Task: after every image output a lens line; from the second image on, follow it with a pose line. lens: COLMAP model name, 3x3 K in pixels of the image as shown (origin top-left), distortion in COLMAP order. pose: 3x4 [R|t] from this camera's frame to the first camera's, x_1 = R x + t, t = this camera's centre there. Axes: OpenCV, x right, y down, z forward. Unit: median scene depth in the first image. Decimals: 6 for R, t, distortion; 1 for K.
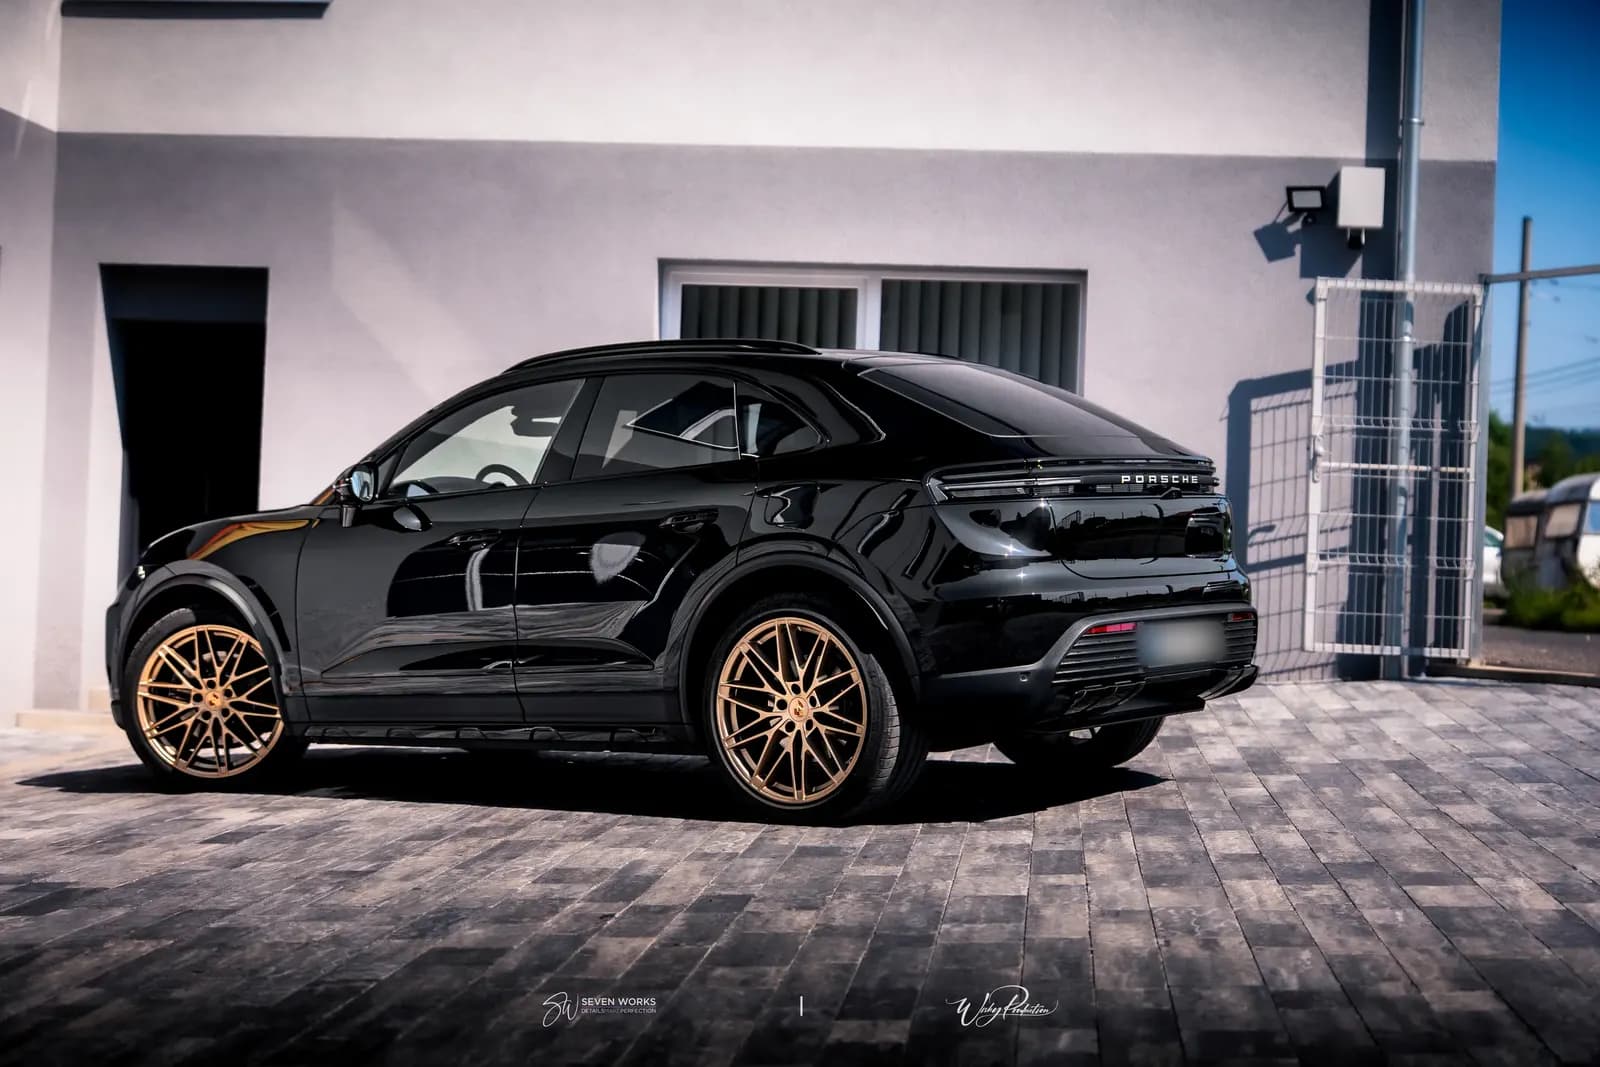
lens RADIAL K [[2433.5, 0, 793.7], [0, 2433.5, 538.3], [0, 0, 1]] dist [0.003960, -0.061455]
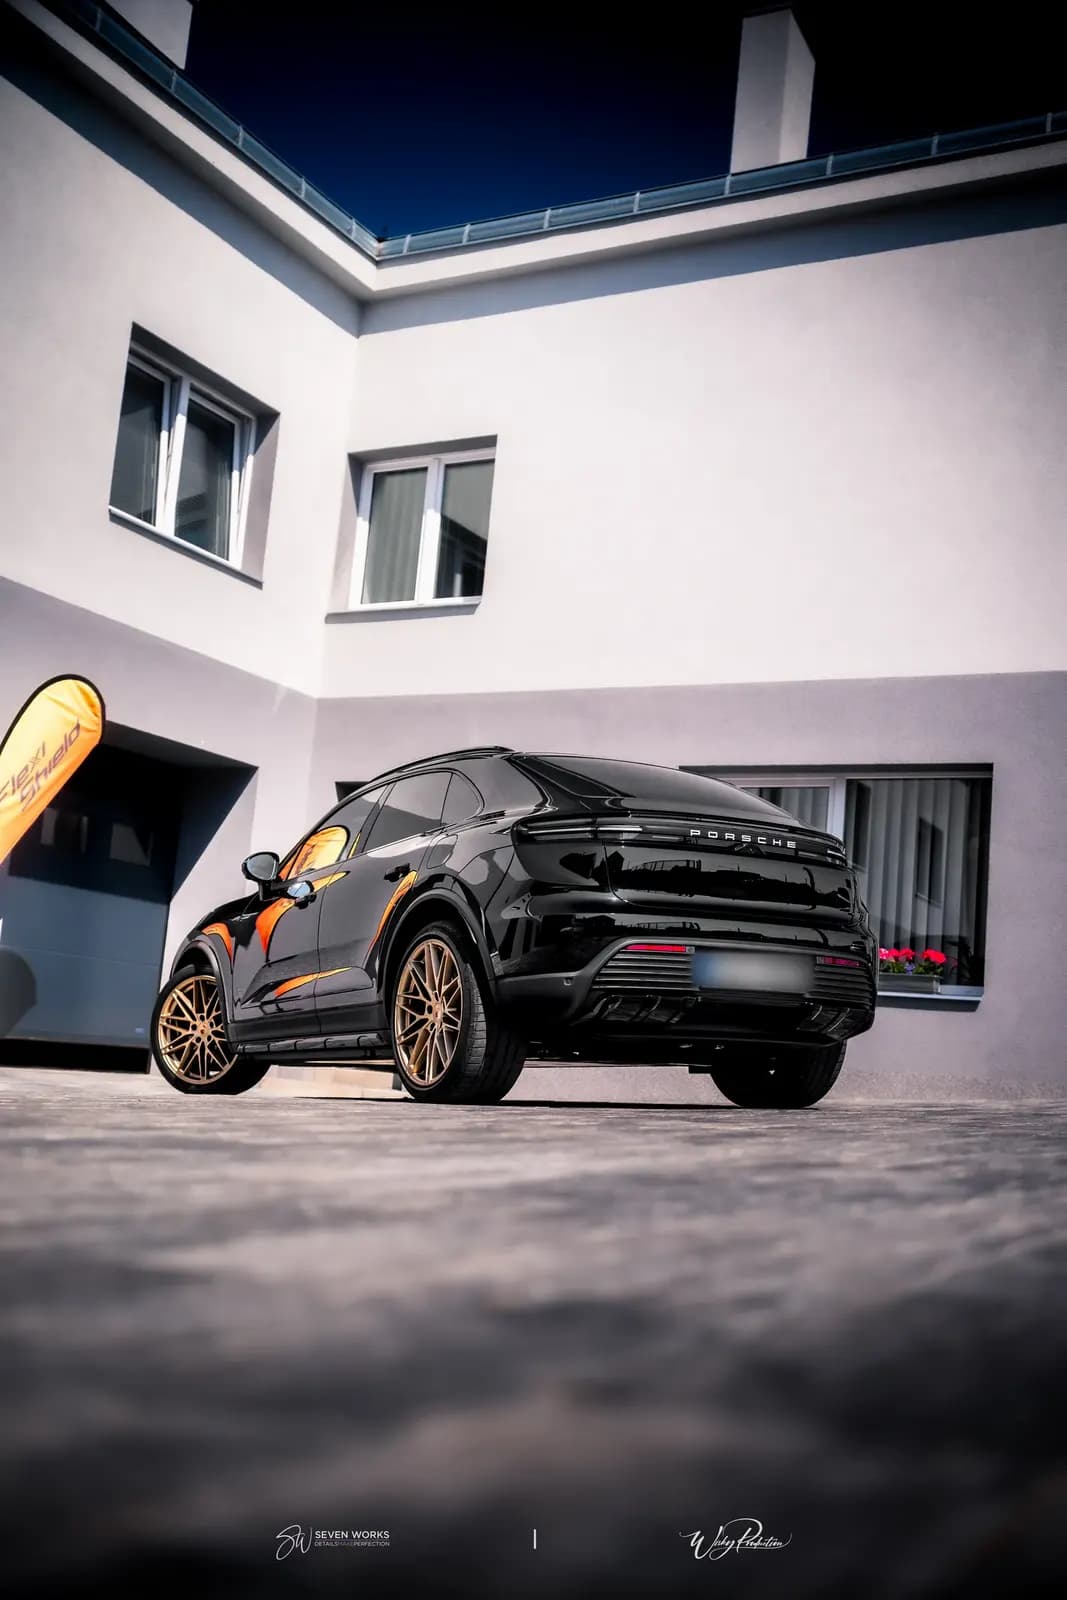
lens RADIAL K [[1627.4, 0, 533.7], [0, 1627.4, 814.4], [0, 0, 1]] dist [-0.000960, -0.010535]
pose [[0.921080, -0.015556, -0.389063, 0.236833], [-0.047762, 0.987142, -0.152541, 0.059294], [0.386433, 0.159085, 0.908494, 0.141725]]
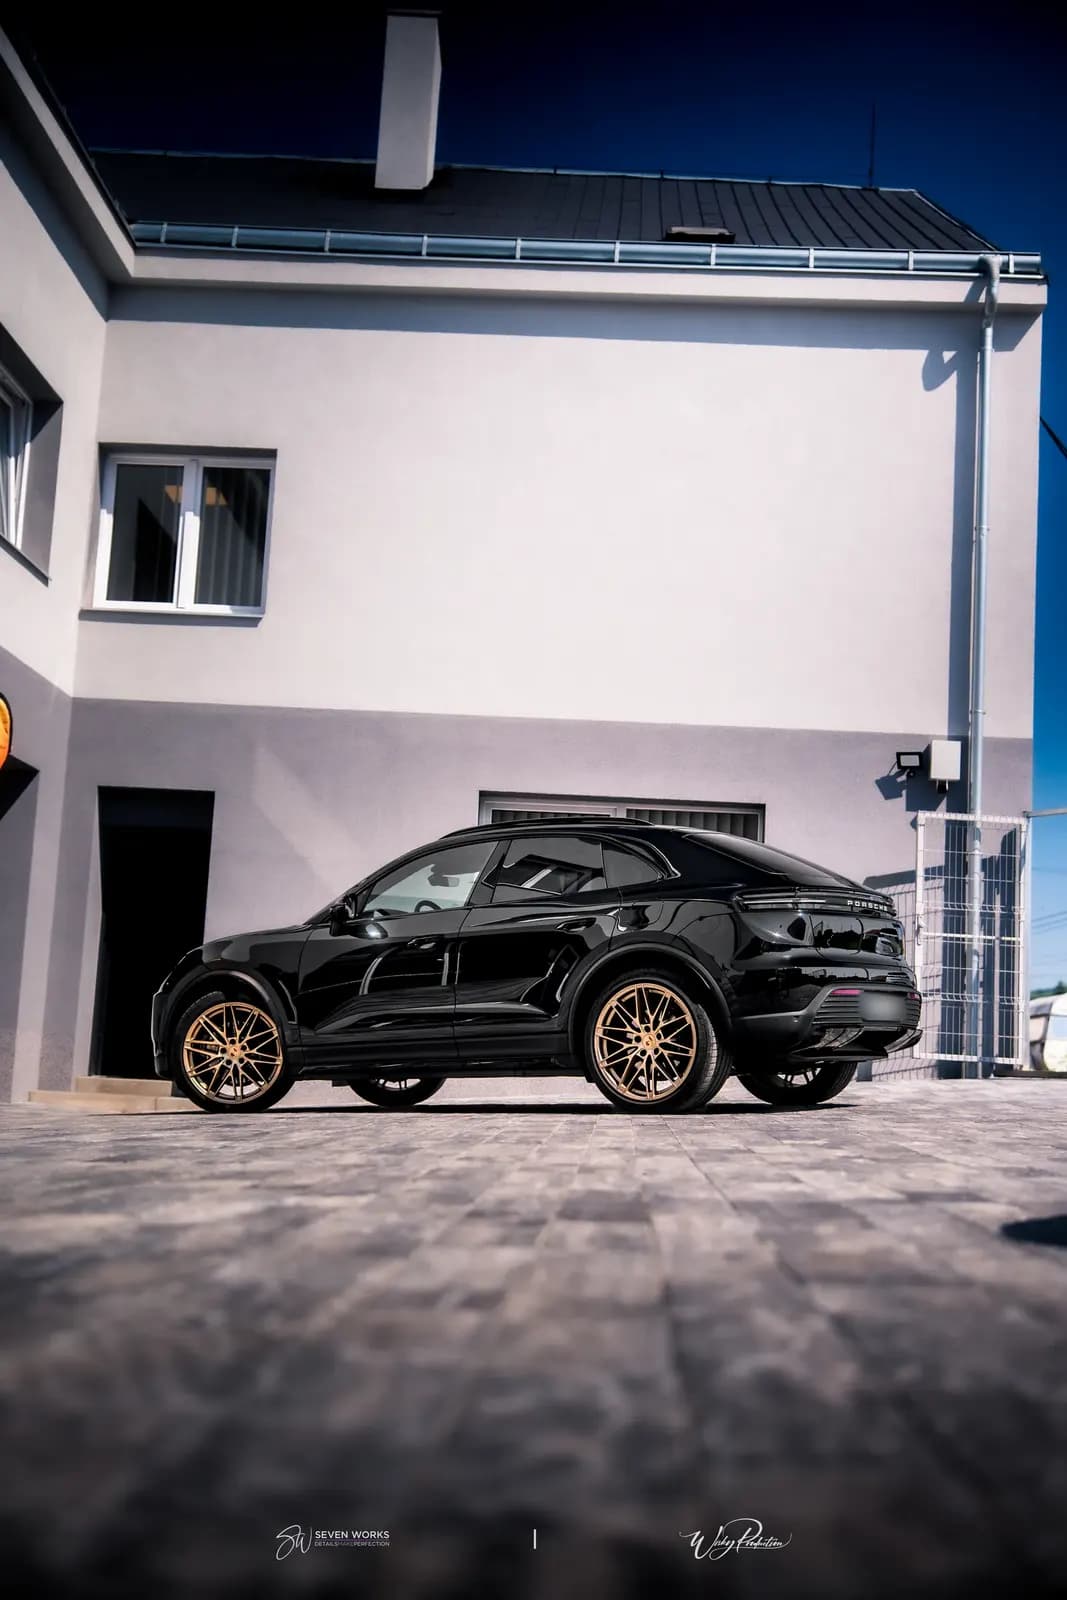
lens RADIAL K [[1851.7, 0, 533.5], [0, 1851.7, 800.0], [0, 0, 1]] dist [0.024176, -0.002127]
pose [[0.998255, 0.023424, 0.054210, -0.088968], [-0.015660, 0.990104, -0.139456, 0.052121], [-0.056940, 0.138364, 0.988743, -0.136152]]
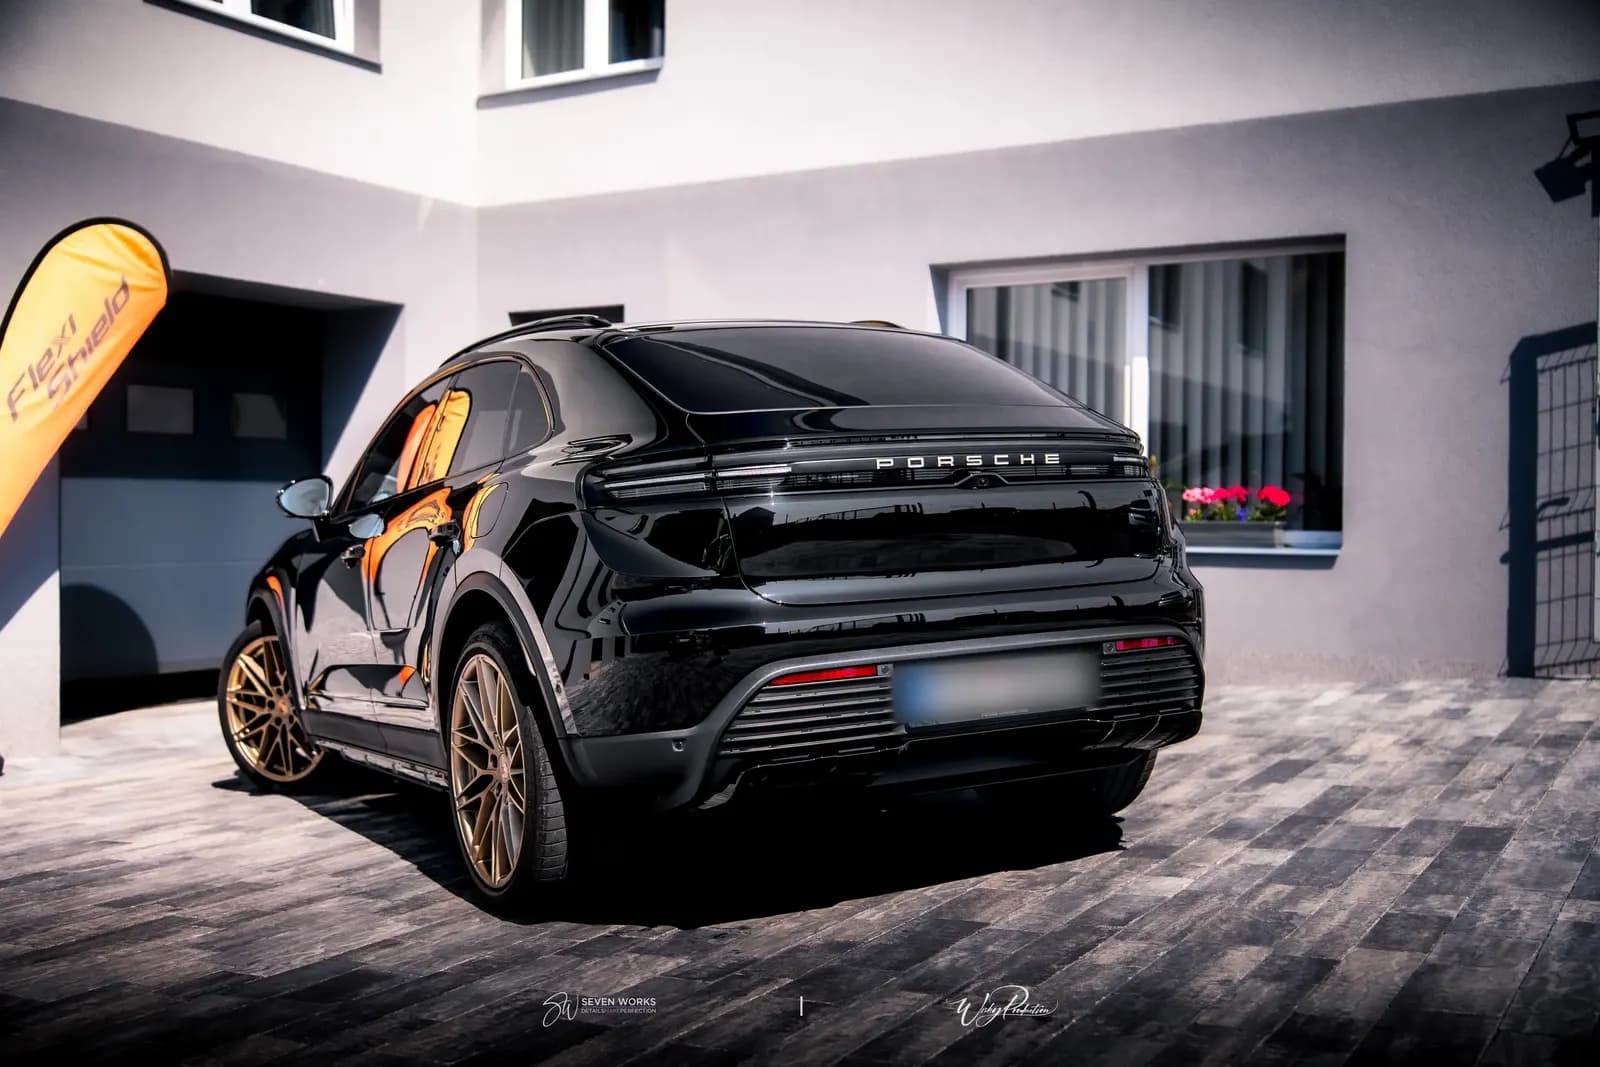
lens RADIAL K [[1627.4, 0, 800.0], [0, 1627.4, 533.5], [0, 0, 1]] dist [-0.000960, -0.010535]
pose [[0.907066, -0.023212, -0.420348, 0.197002], [0.029810, 0.999514, 0.009133, -0.006084], [0.419932, -0.020815, 0.907317, 0.346400]]
